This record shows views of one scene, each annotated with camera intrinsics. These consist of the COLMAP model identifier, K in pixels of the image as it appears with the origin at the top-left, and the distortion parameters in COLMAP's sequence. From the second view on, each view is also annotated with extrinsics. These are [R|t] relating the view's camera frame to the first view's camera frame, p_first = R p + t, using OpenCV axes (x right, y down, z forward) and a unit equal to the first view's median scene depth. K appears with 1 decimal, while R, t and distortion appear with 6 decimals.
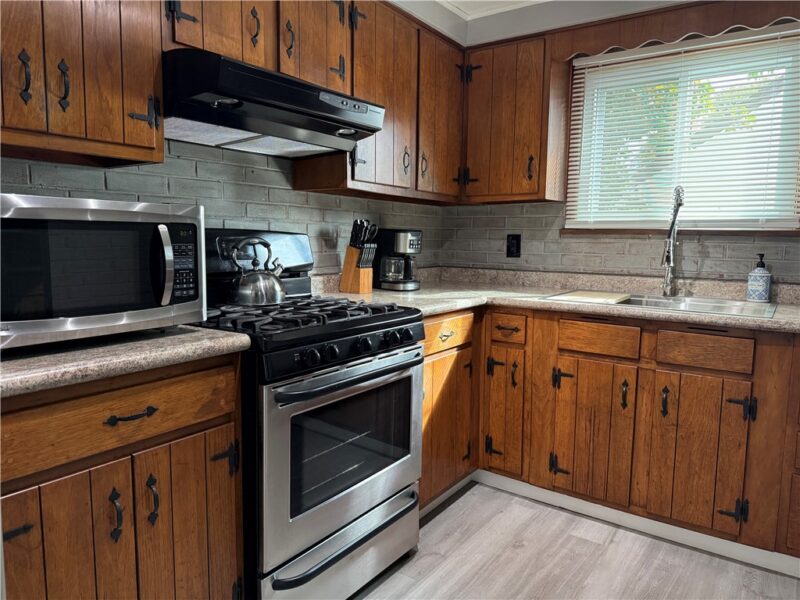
lens RADIAL K [[553.4, 0, 400.0], [0, 553.4, 300.0], [0, 0, 1]] dist [0.069760, -0.106165]
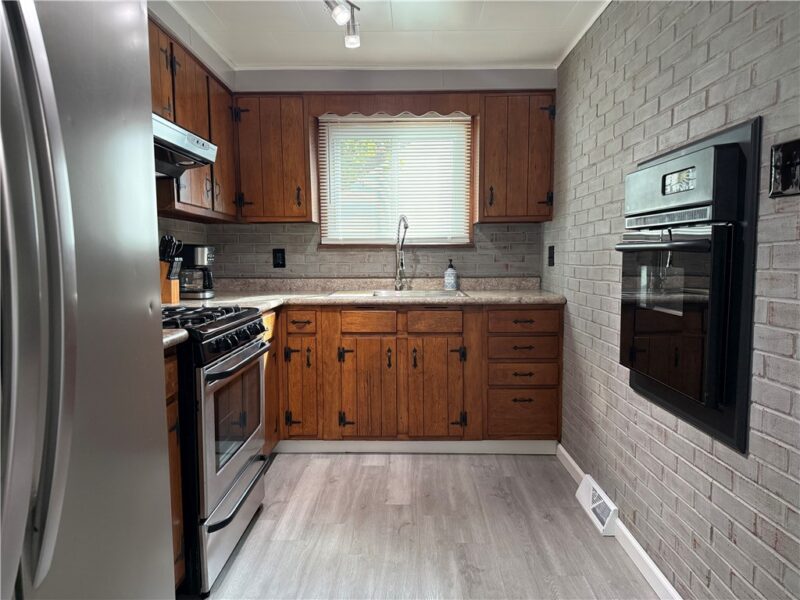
lens RADIAL K [[553.4, 0, 400.0], [0, 553.4, 300.0], [0, 0, 1]] dist [0.069760, -0.106165]
pose [[0.819667, -0.063913, 0.569263, -0.344776], [0.079742, 0.996811, -0.002904, 0.023081], [-0.567262, 0.047775, 0.822150, -0.181039]]
